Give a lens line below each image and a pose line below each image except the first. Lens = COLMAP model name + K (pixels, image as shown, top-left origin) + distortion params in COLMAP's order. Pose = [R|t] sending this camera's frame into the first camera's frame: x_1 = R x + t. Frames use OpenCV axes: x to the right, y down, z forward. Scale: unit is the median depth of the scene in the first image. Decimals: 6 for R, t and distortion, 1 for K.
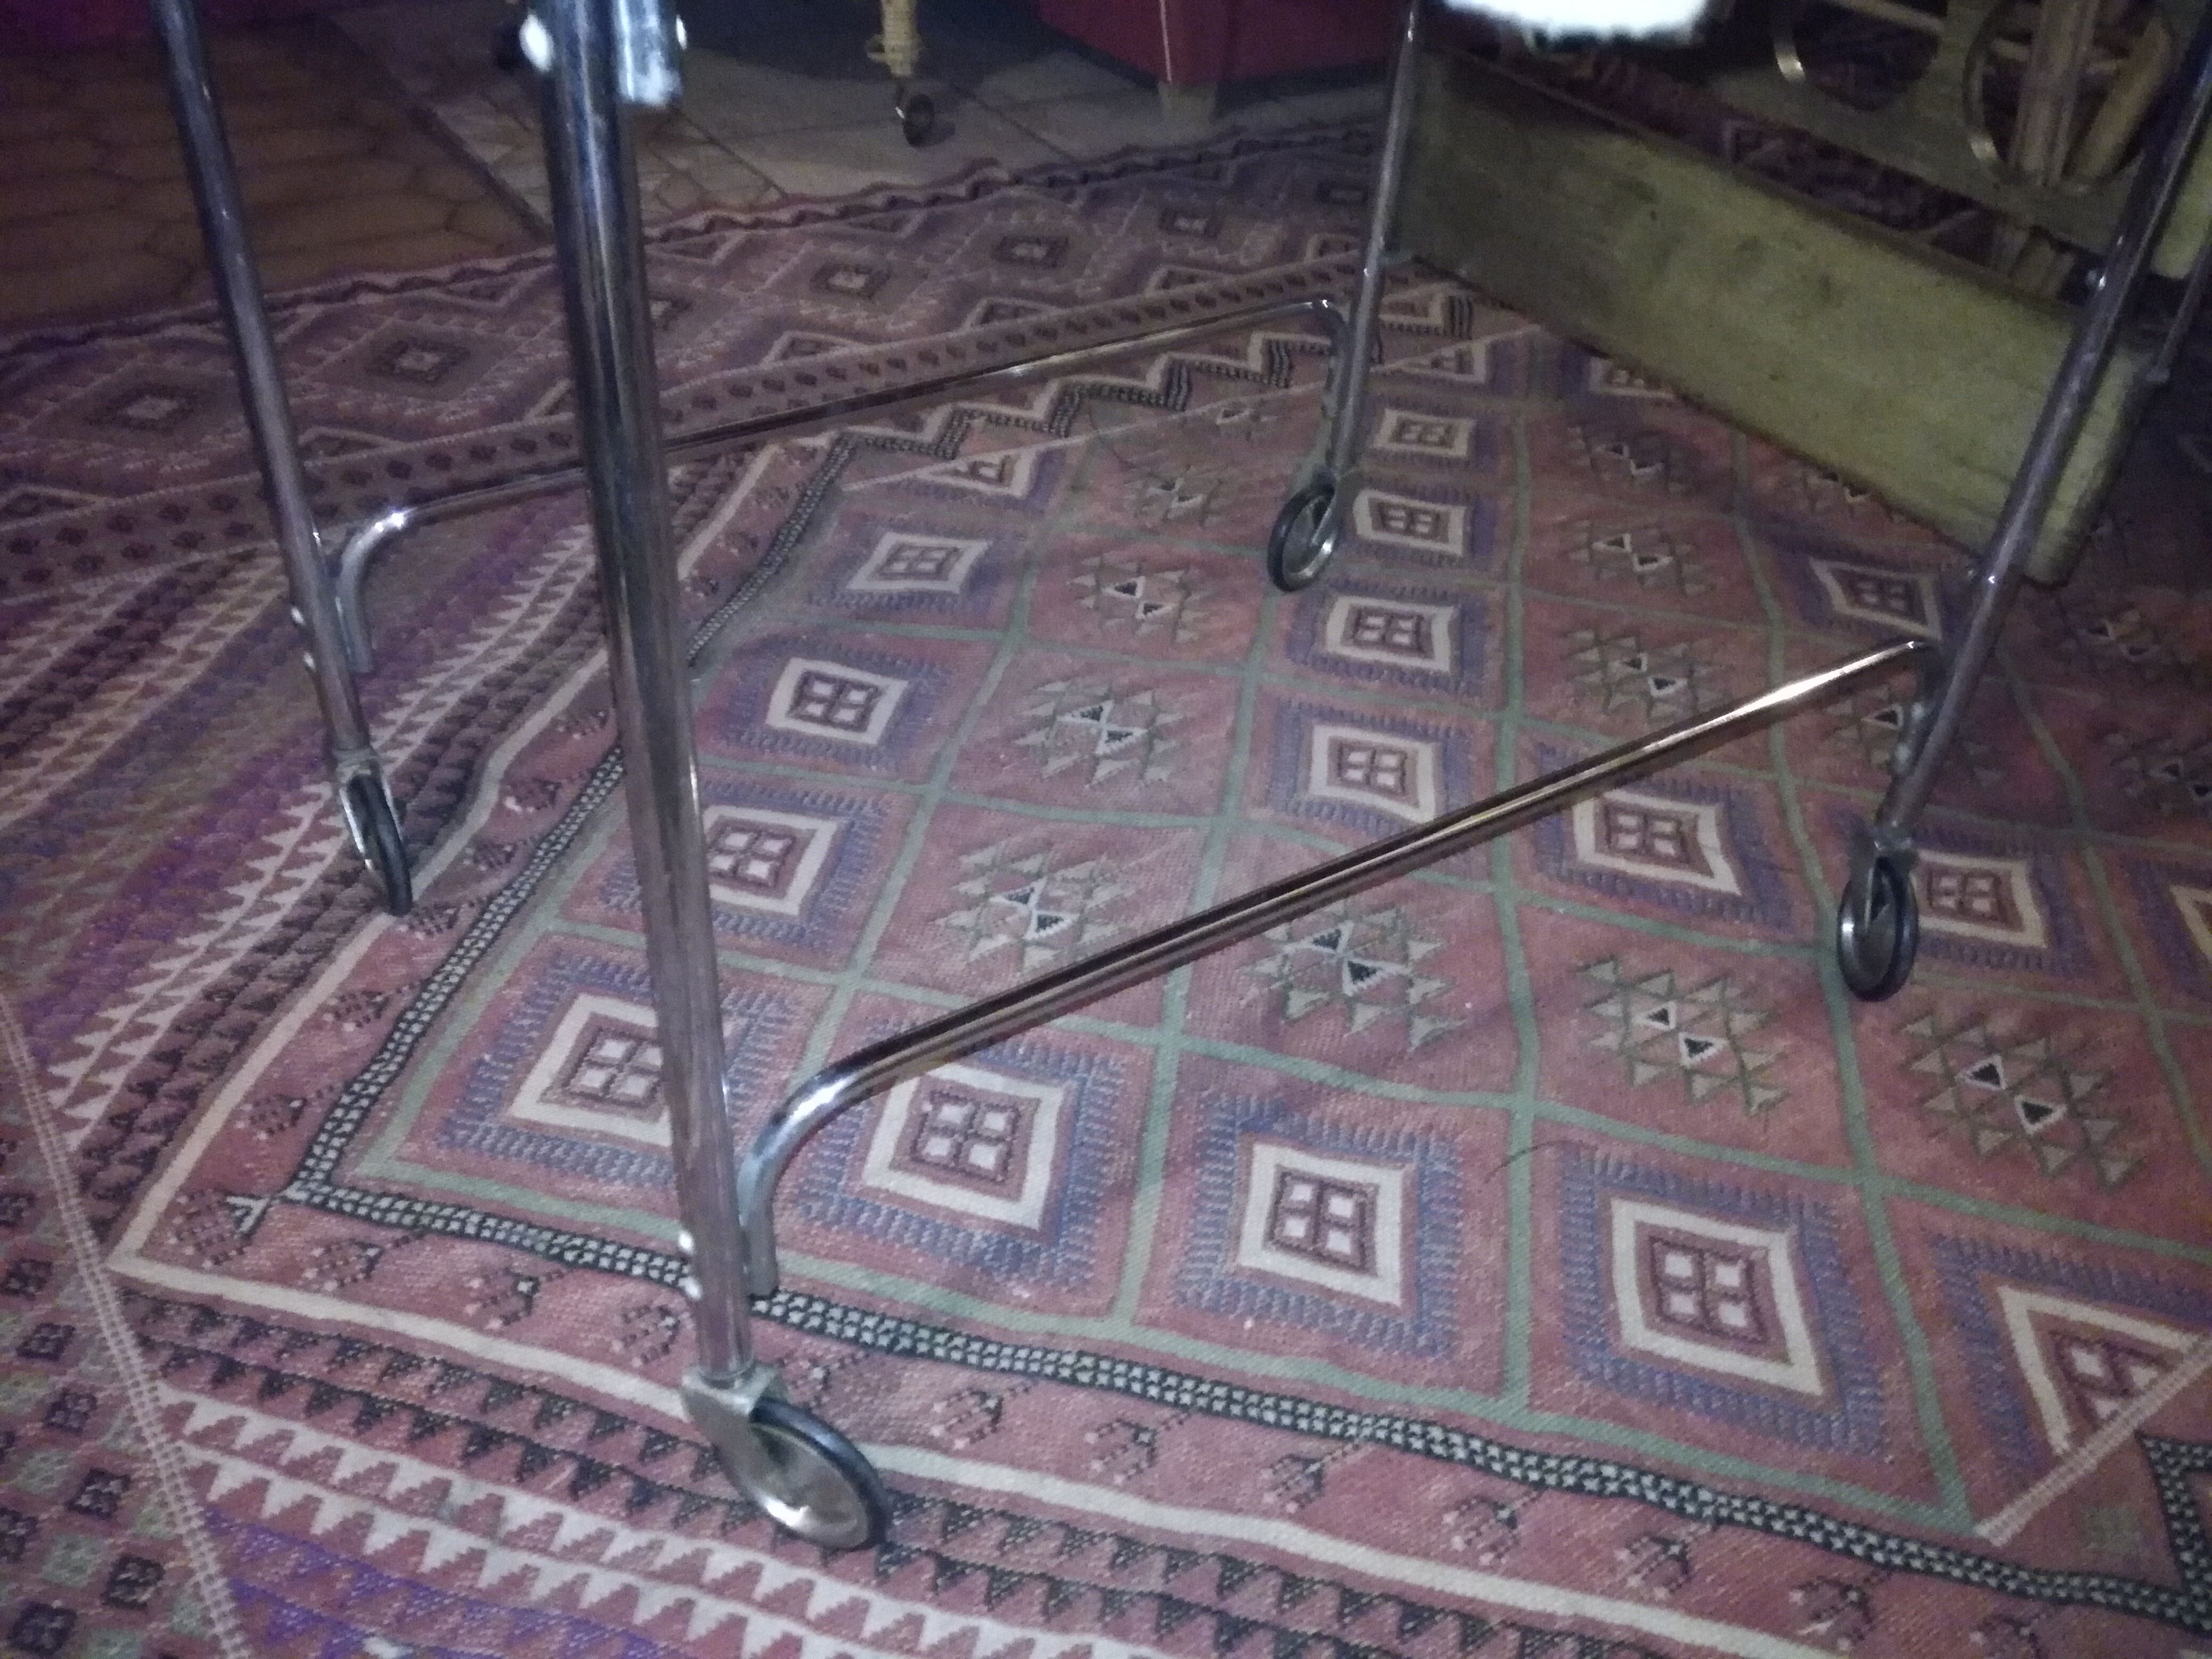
lens RADIAL K [[1828.1, 0, 1106.0], [0, 1828.1, 829.5], [0, 0, 1]] dist [0.092286, -0.181350]
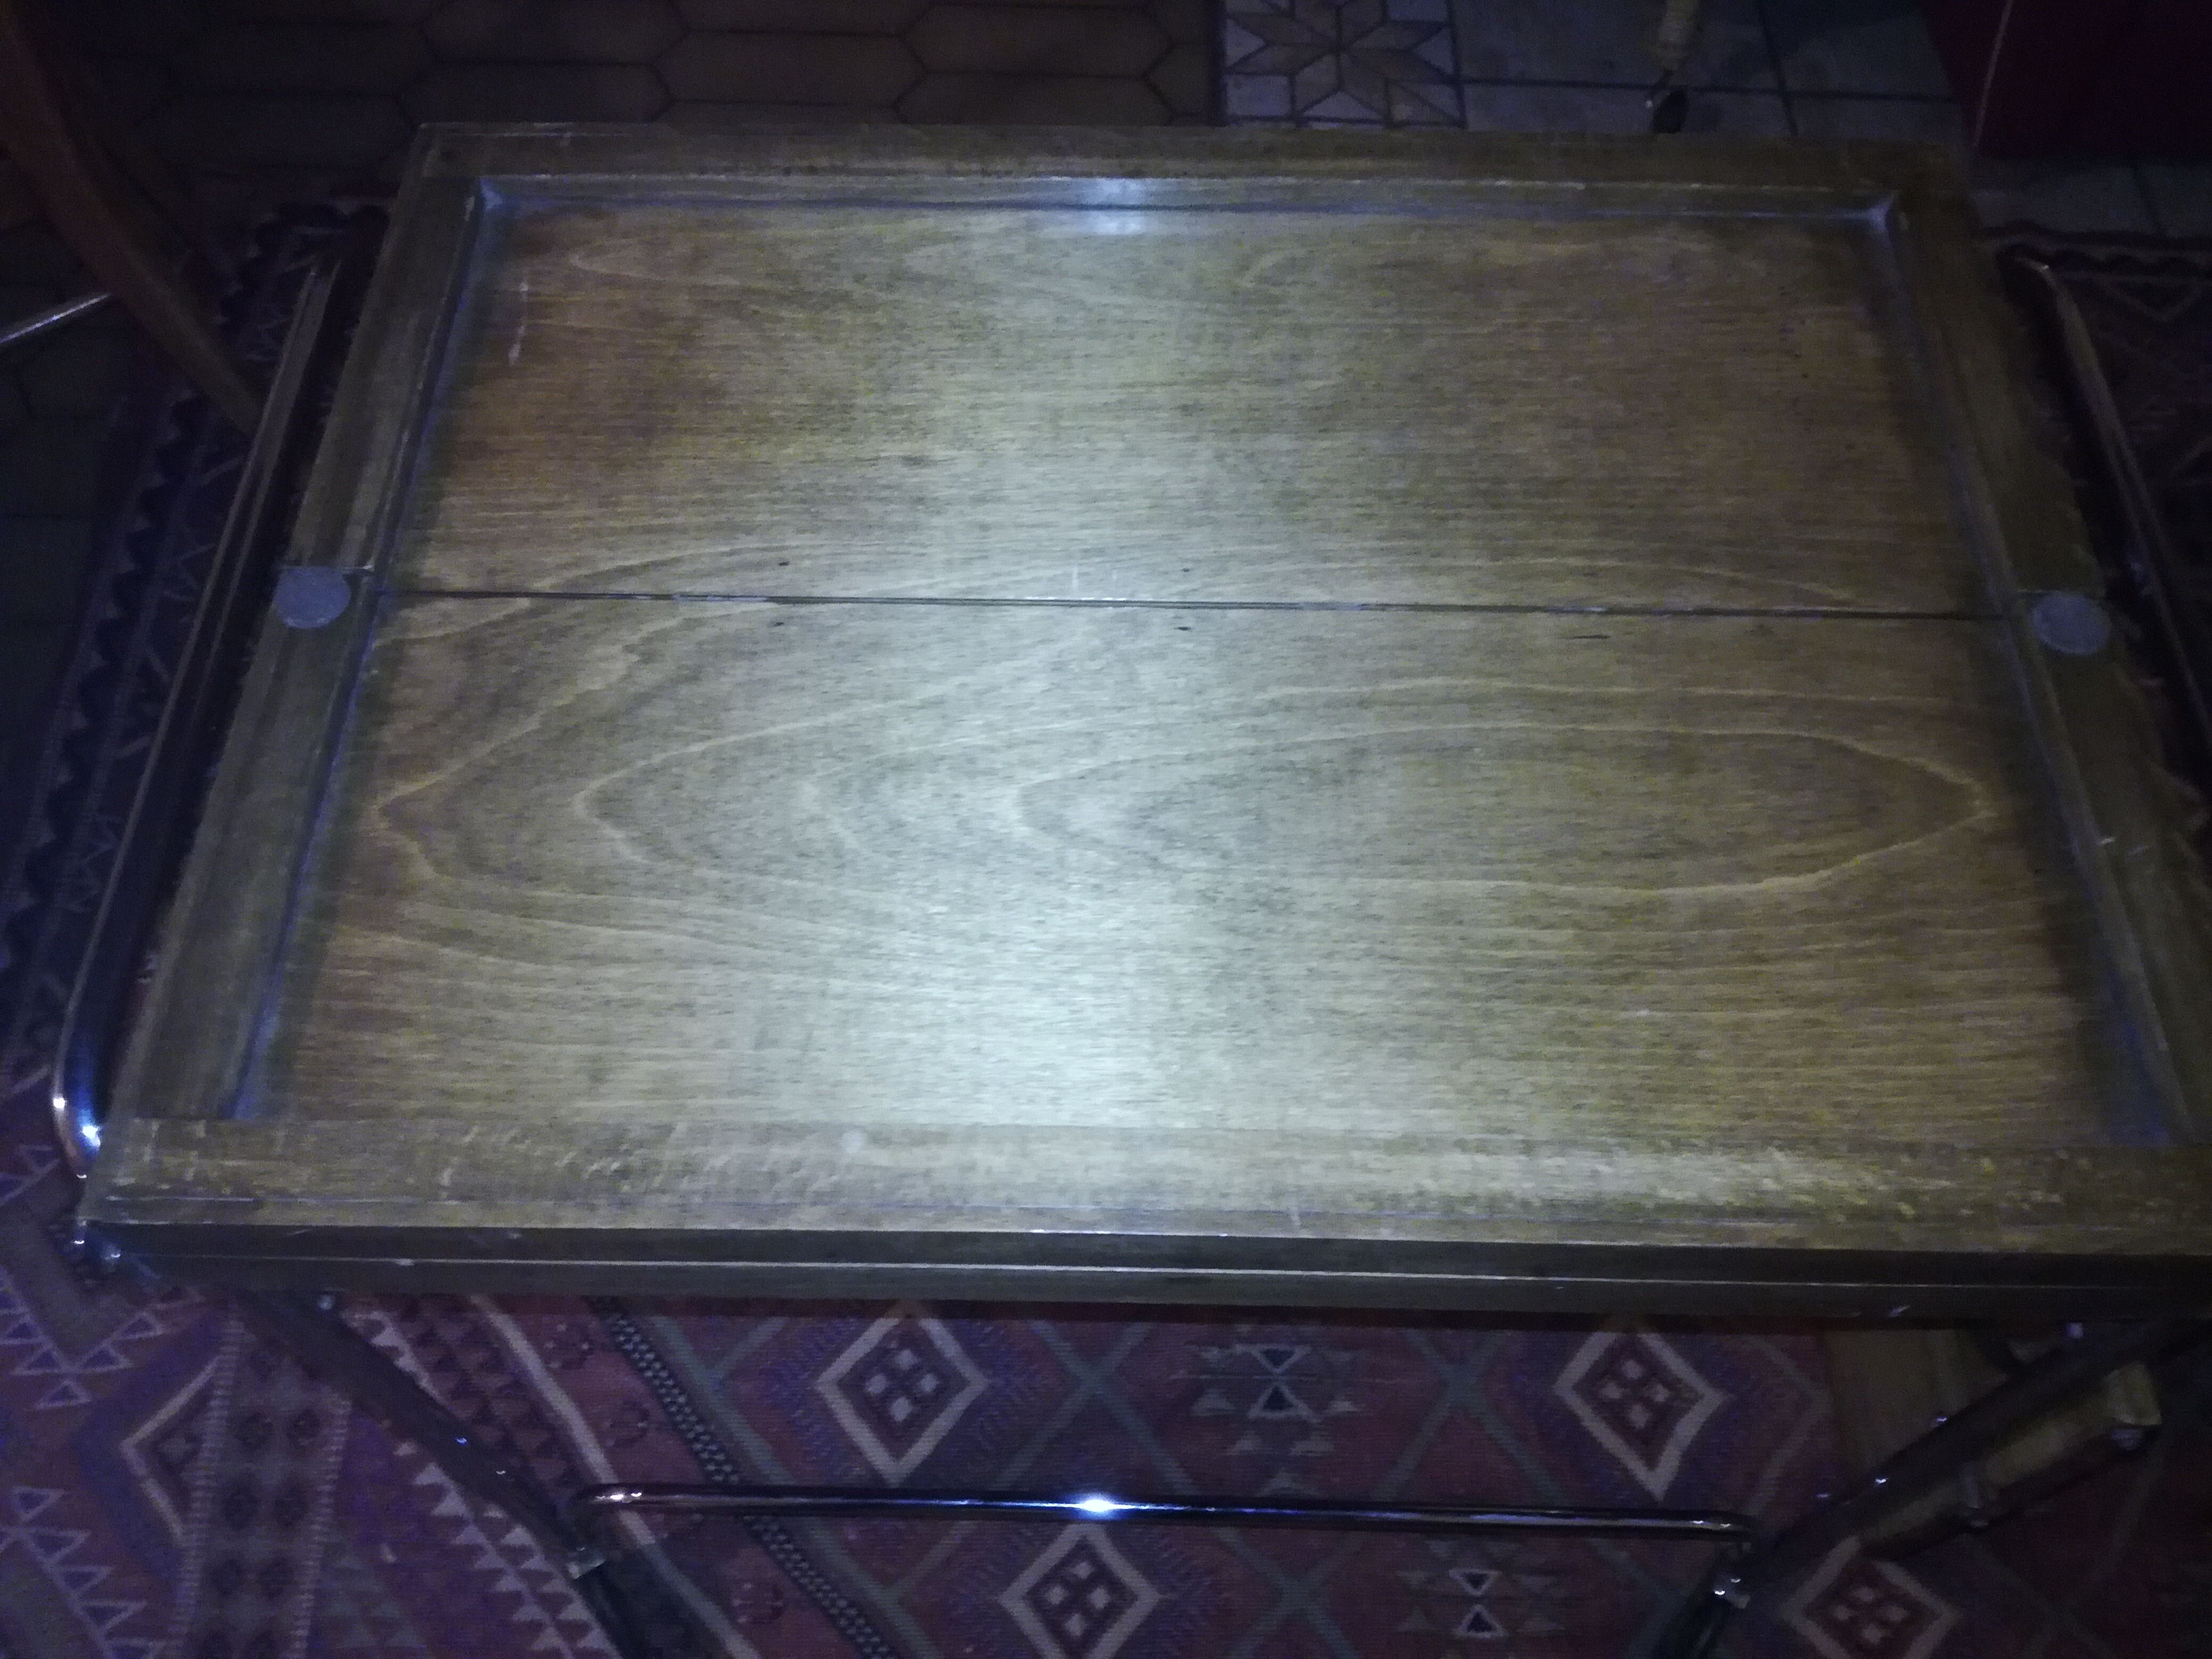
lens RADIAL K [[1840.6, 0, 1106.0], [0, 1840.6, 829.5], [0, 0, 1]] dist [0.038613, -0.086185]
pose [[0.824422, 0.452116, -0.340469, 0.353323], [-0.322569, 0.869639, 0.373733, -0.807575], [0.465056, -0.198289, 0.862789, -0.018744]]
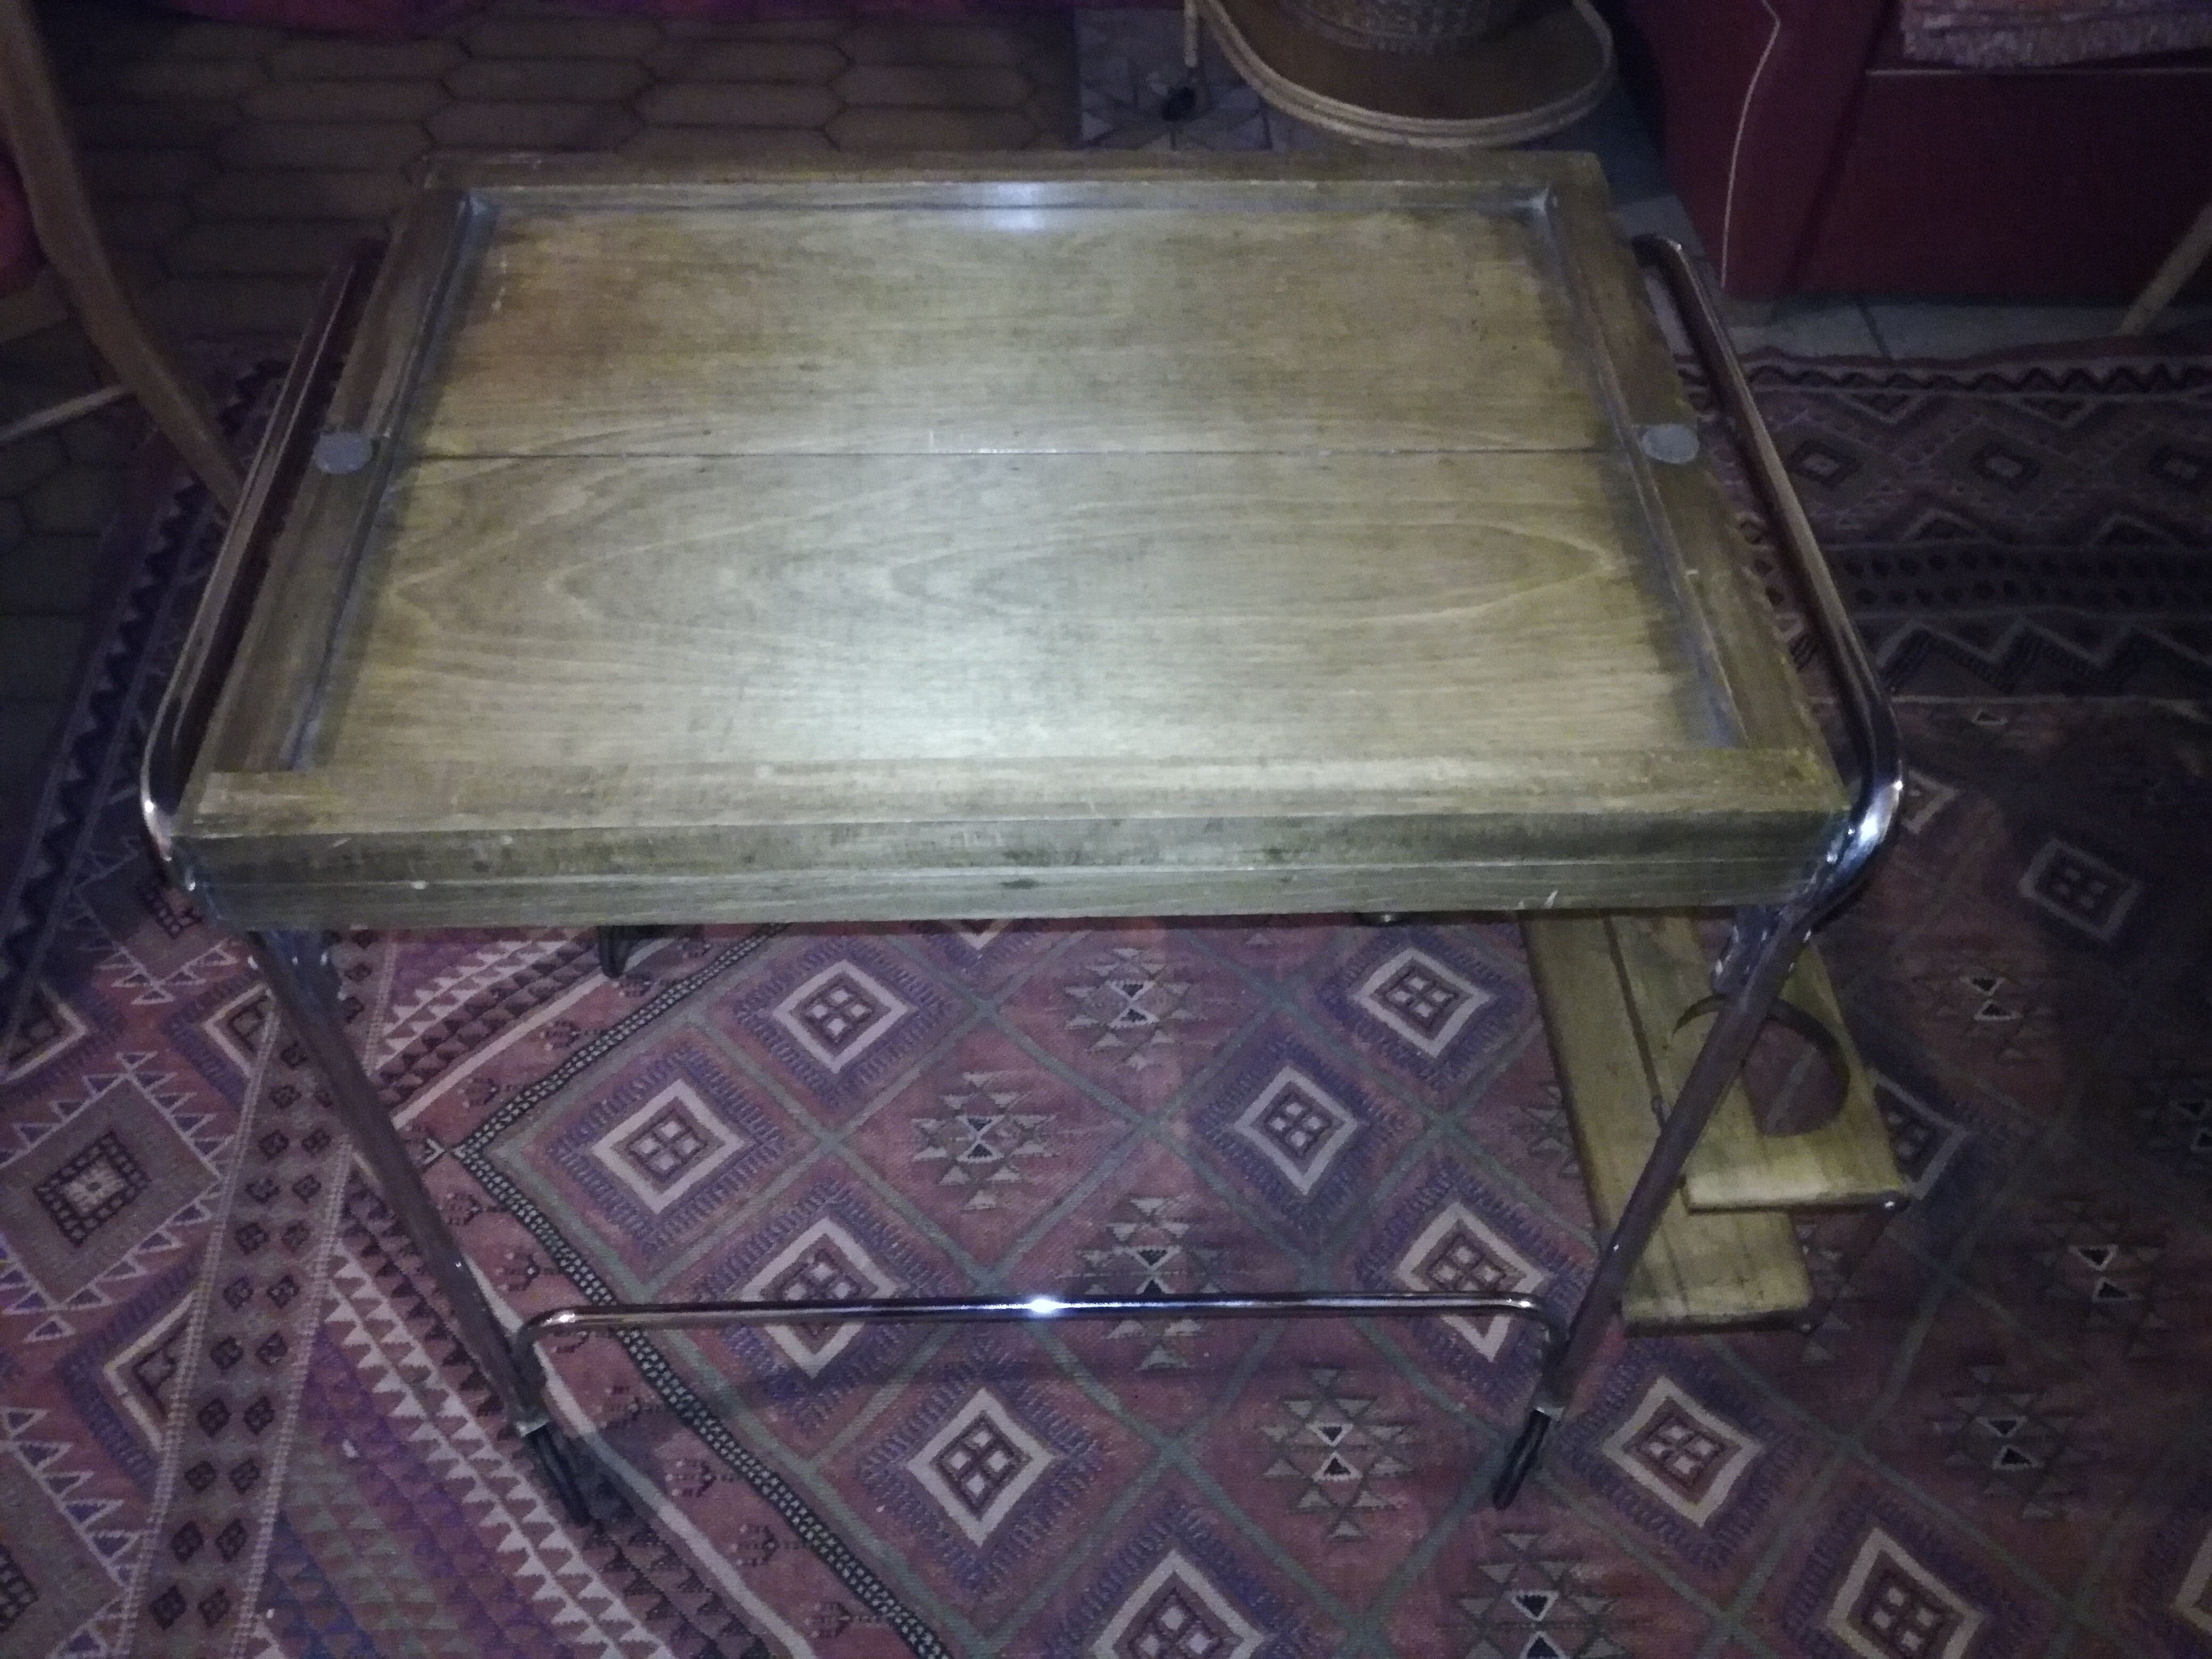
lens RADIAL K [[1827.0, 0, 1106.0], [0, 1827.0, 829.5], [0, 0, 1]] dist [0.066422, -0.129297]
pose [[0.852423, 0.373299, -0.366091, 0.583514], [-0.304705, 0.923667, 0.232367, -0.660197], [0.424888, -0.086525, 0.901101, -0.244906]]
